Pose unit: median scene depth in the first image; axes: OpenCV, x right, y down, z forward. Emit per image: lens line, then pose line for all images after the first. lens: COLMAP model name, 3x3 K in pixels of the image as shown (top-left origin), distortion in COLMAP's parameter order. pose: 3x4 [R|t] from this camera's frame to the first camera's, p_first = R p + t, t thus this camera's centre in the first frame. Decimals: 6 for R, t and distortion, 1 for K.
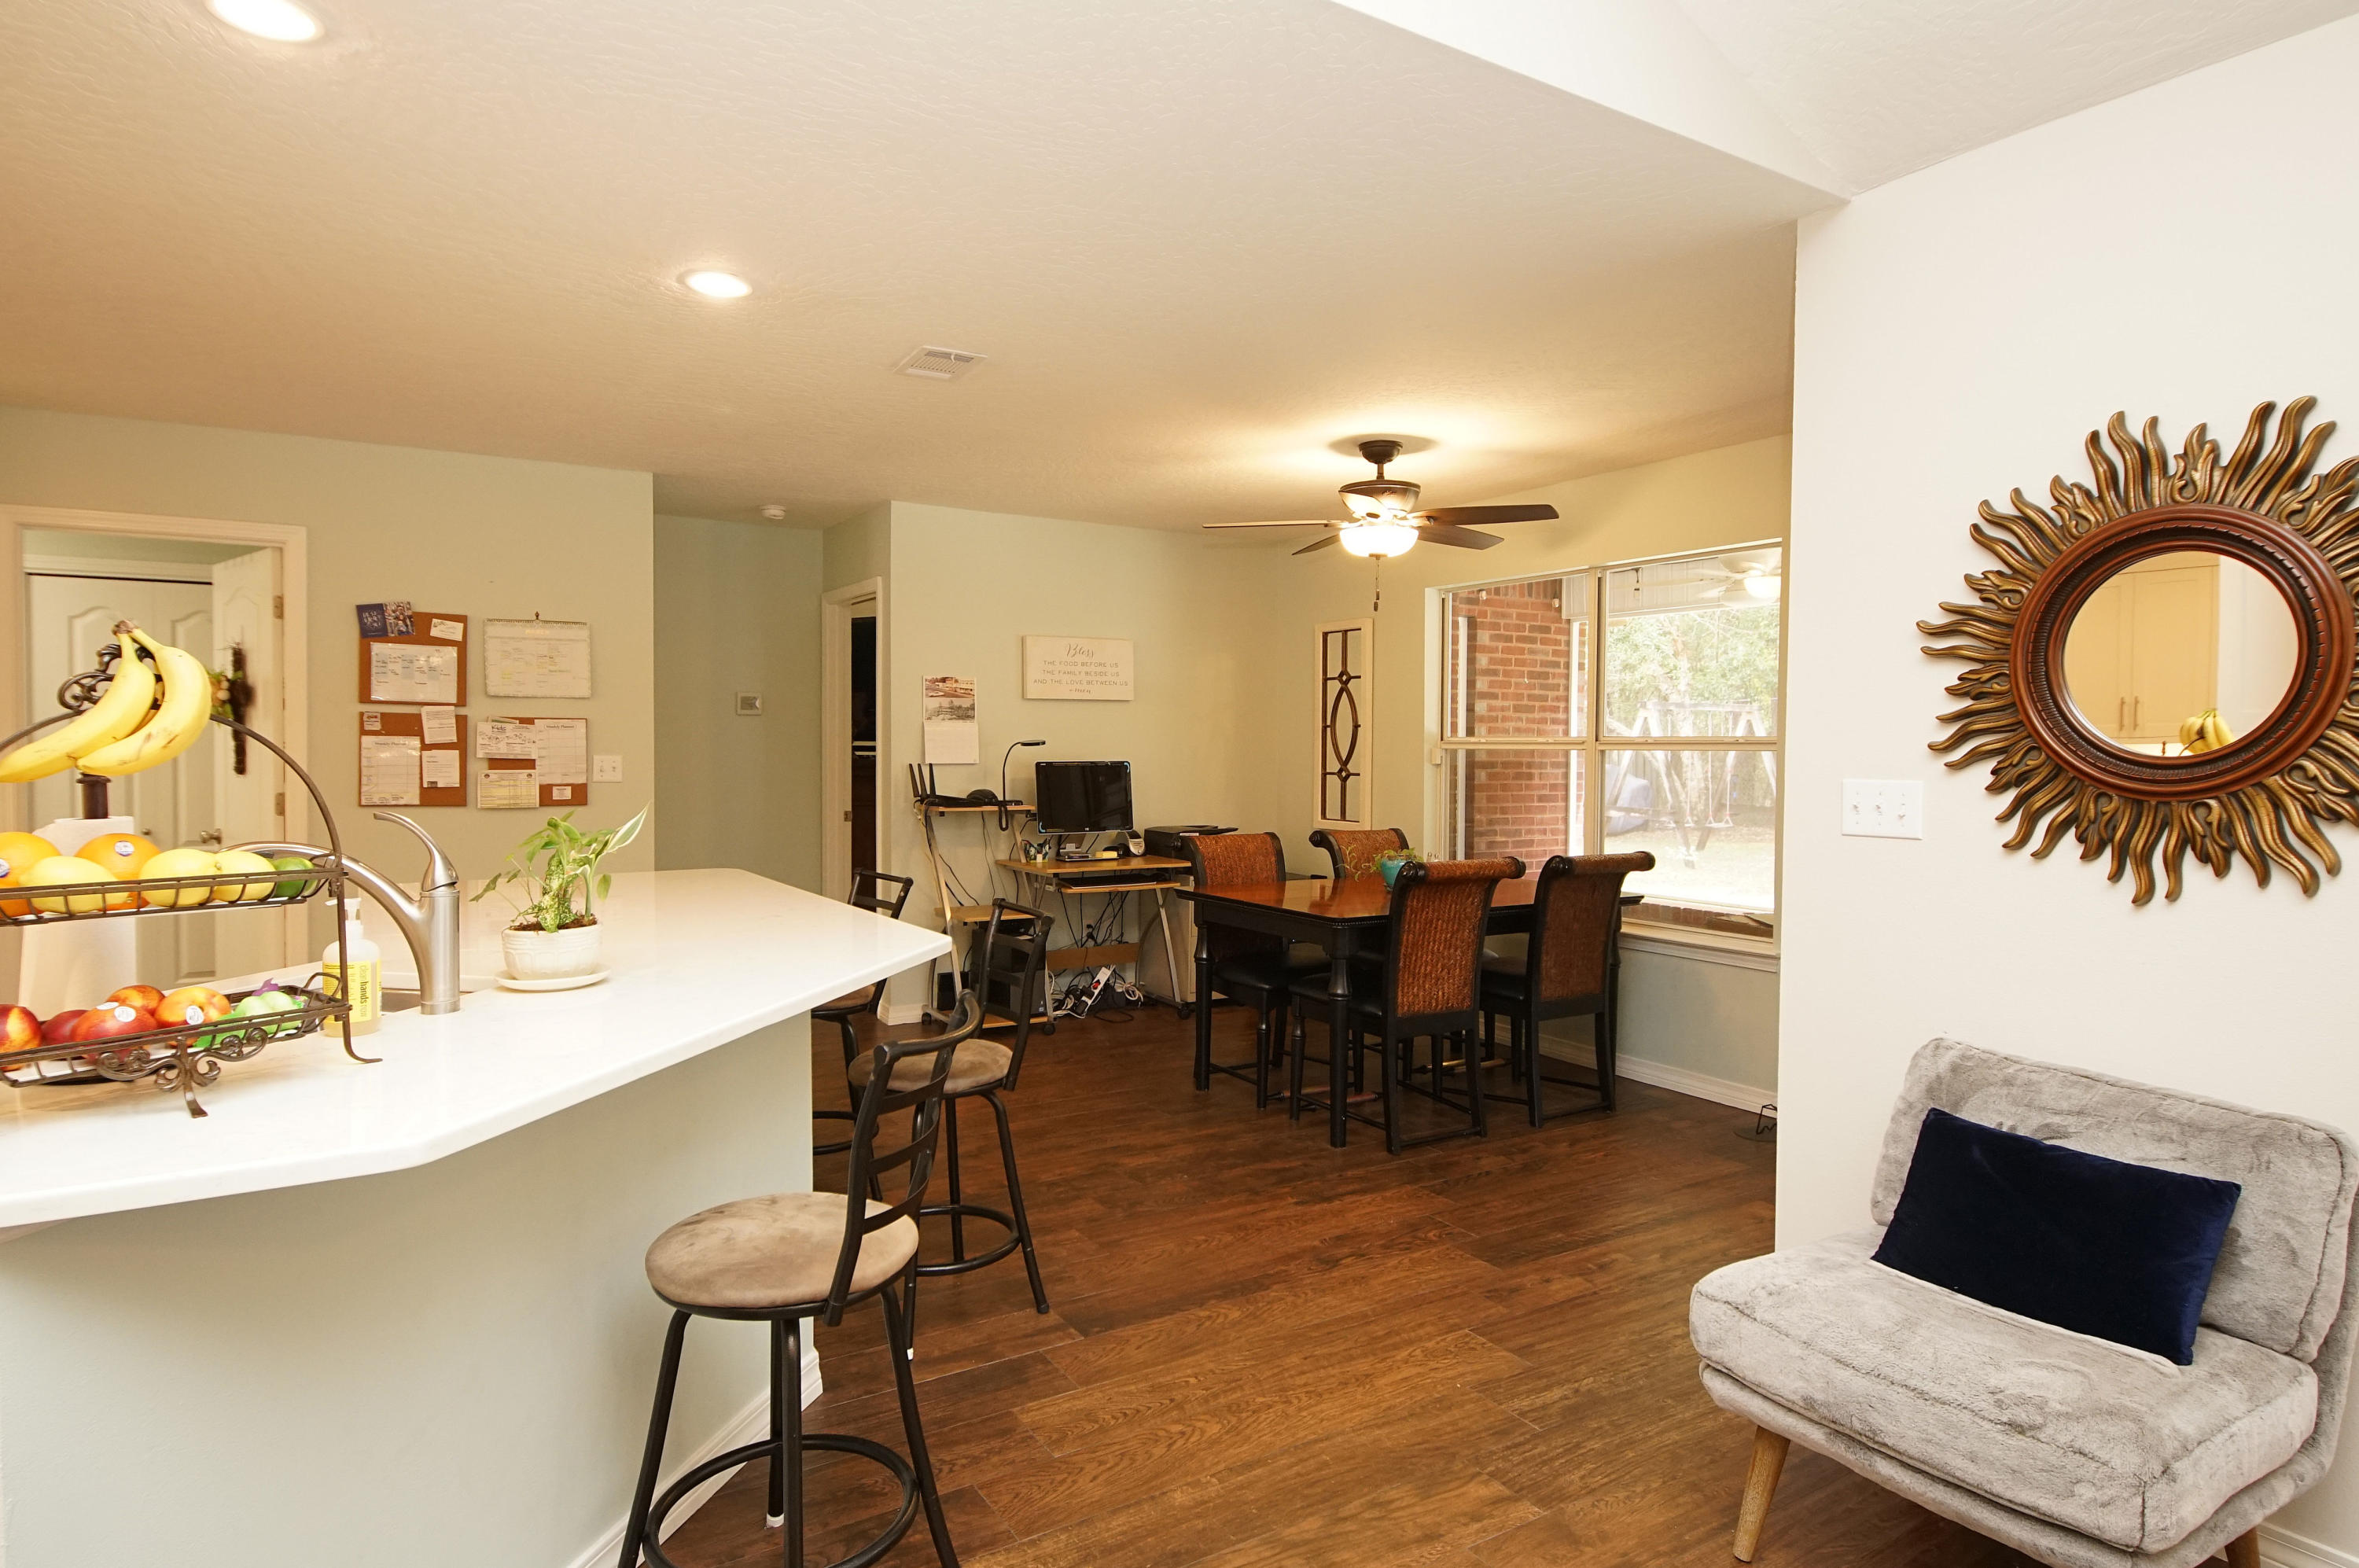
lens RADIAL K [[1301.6, 0, 1154.3], [0, 1301.6, 774.8], [0, 0, 1]] dist [0.037602, -0.042610]
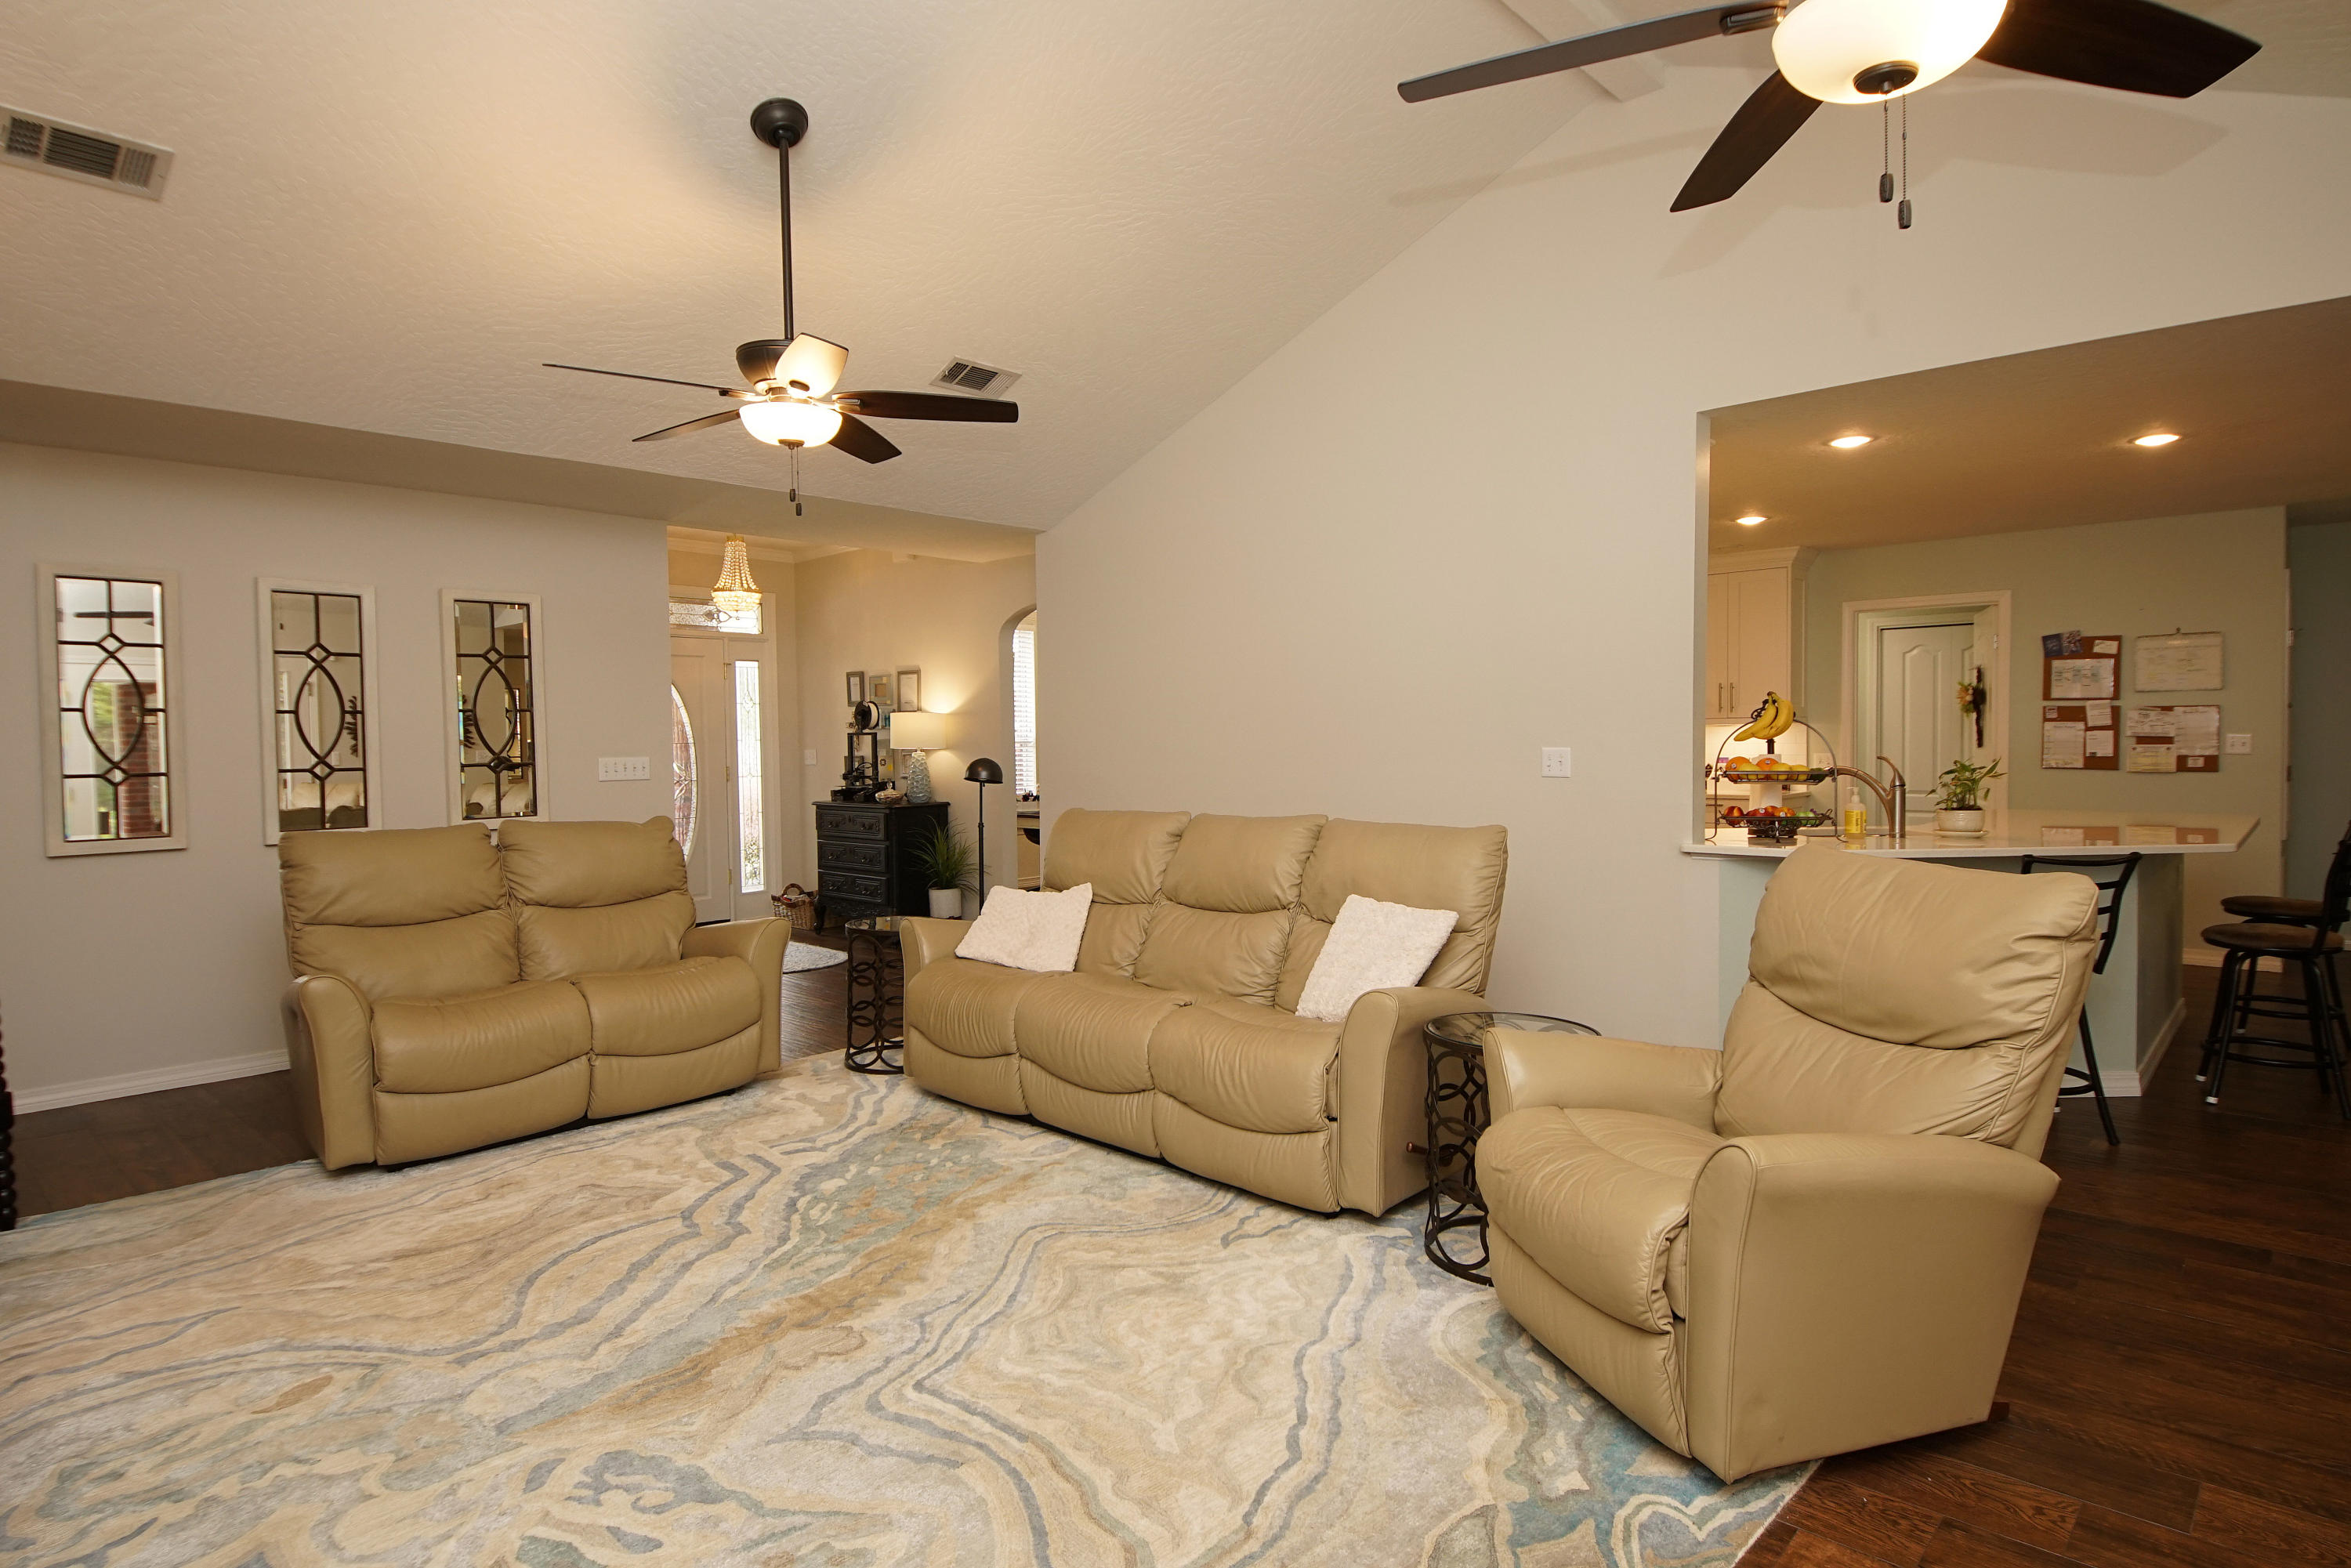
lens RADIAL K [[1274.0, 0, 1167.2], [0, 1274.0, 774.0], [0, 0, 1]] dist [-0.005284, -0.001221]
pose [[0.265548, 0.020749, -0.963874, 0.529295], [-0.009315, 0.999777, 0.018955, 0.011802], [0.964053, 0.003945, 0.265682, -0.359127]]
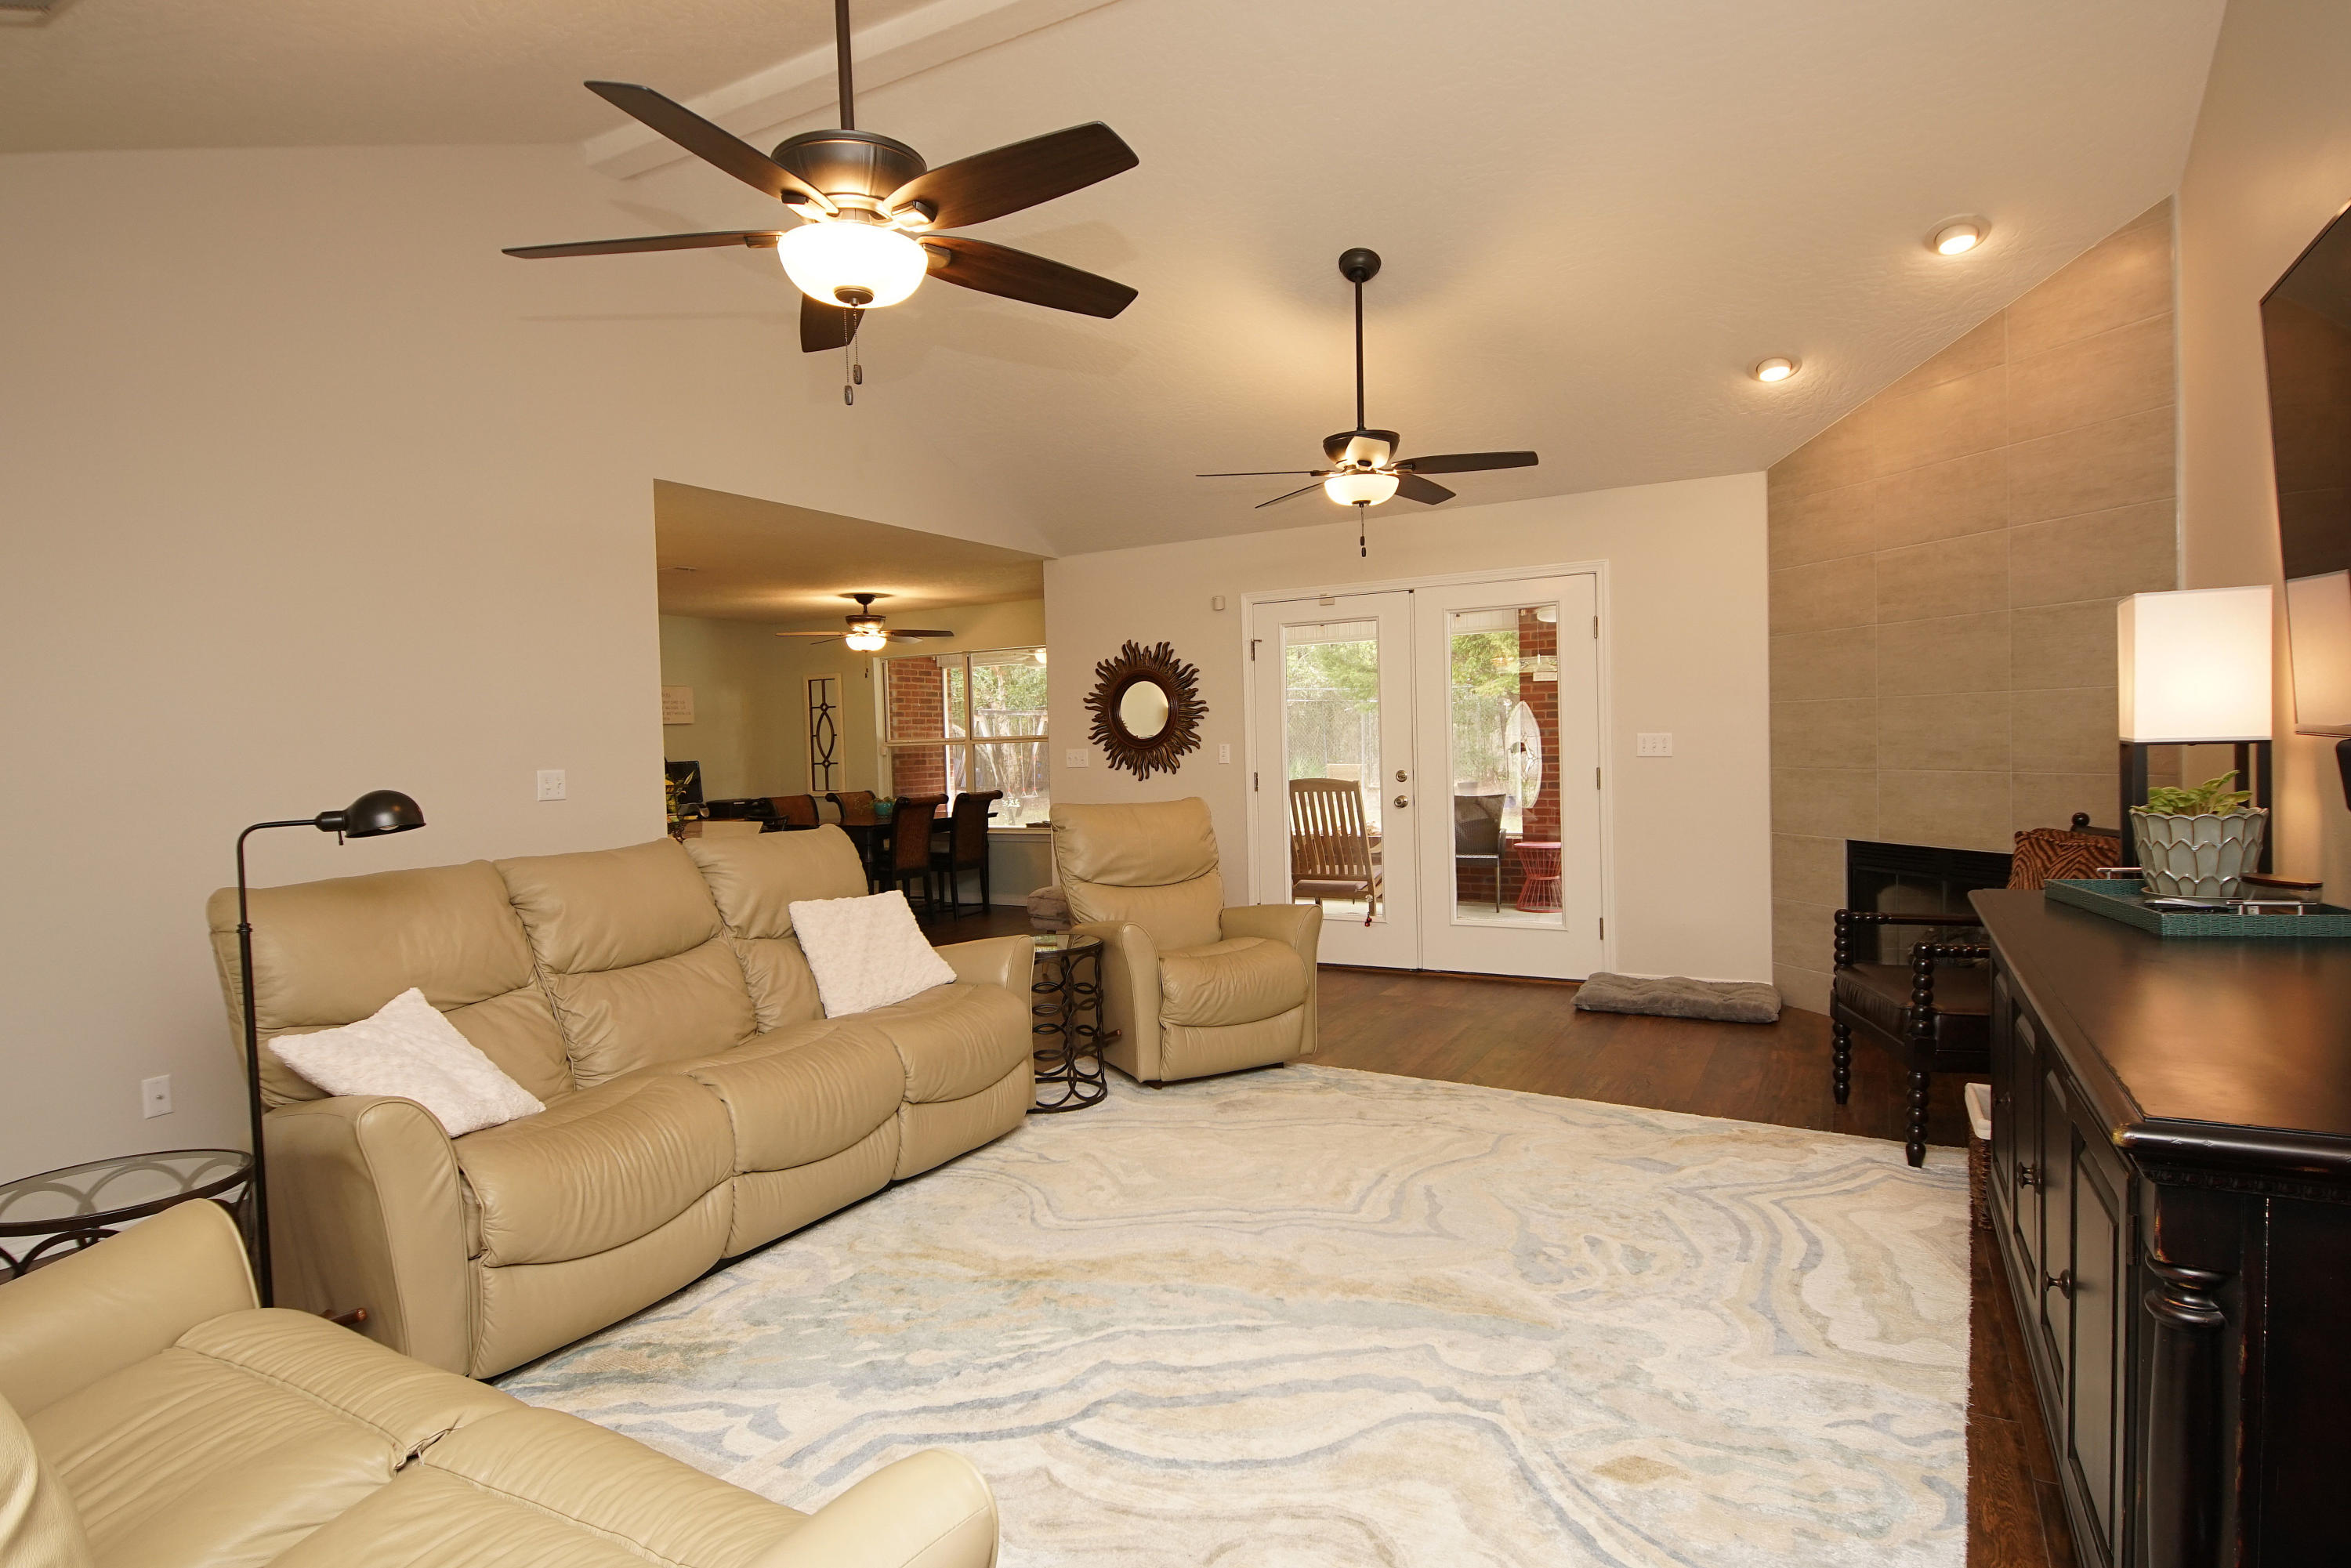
lens RADIAL K [[1260.6, 0, 1155.2], [0, 1260.6, 771.3], [0, 0, 1]] dist [0.032371, -0.028418]
pose [[0.872973, -0.044926, 0.485694, -0.366461], [0.046849, 0.998868, 0.008190, 0.020849], [-0.485513, 0.015605, 0.874090, -0.848626]]
